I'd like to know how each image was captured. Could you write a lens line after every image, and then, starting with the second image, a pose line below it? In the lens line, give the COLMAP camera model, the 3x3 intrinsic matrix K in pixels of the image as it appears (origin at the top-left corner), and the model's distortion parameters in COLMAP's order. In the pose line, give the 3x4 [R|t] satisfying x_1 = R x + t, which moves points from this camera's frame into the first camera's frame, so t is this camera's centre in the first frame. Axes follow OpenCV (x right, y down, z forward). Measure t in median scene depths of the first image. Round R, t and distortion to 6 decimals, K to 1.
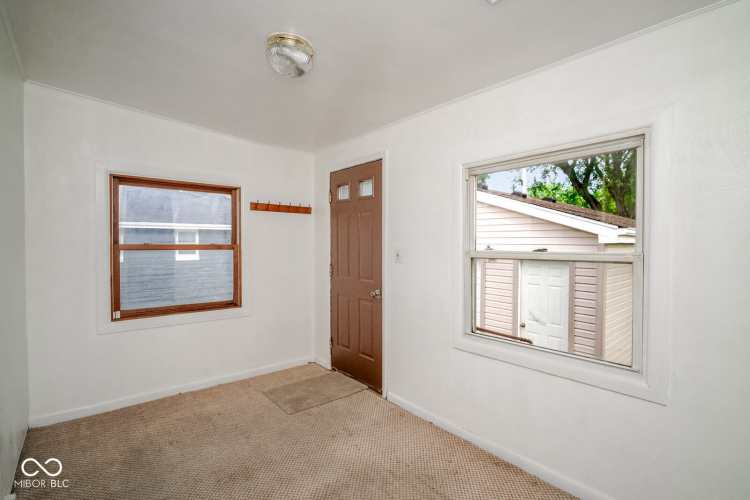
lens RADIAL K [[347.5, 0, 373.4], [0, 347.5, 247.4], [0, 0, 1]] dist [0.000034, -0.000378]
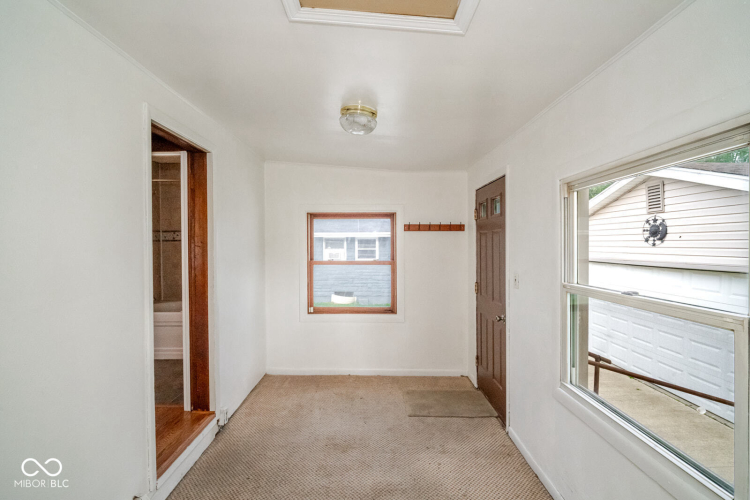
lens RADIAL K [[347.5, 0, 373.4], [0, 347.5, 247.4], [0, 0, 1]] dist [0.000034, -0.000378]
pose [[0.765317, 0.000125, -0.643653, 0.342729], [-0.003700, 0.999984, -0.004205, -0.052476], [0.643643, 0.005600, 0.765306, 0.053783]]
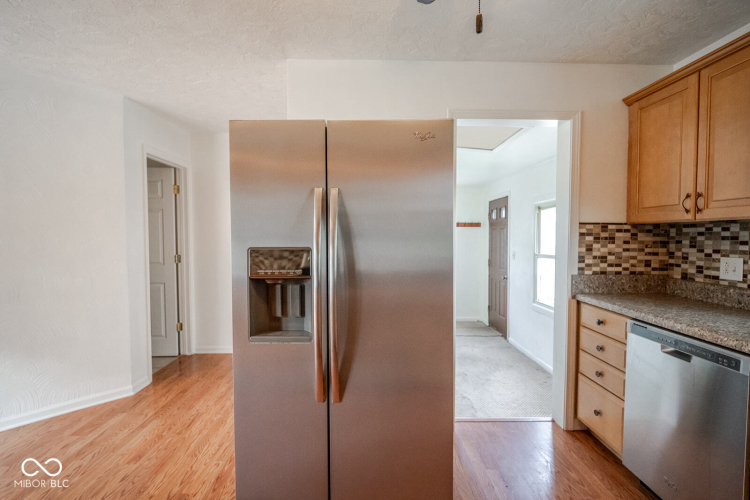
lens RADIAL K [[353.1, 0, 375.0], [0, 353.1, 250.0], [0, 0, 1]] dist [-0.000859, -0.000548]
pose [[0.773945, 0.021774, -0.632878, 0.572082], [-0.005944, 0.999614, 0.027124, -0.040547], [0.633224, -0.017231, 0.773776, -0.660096]]
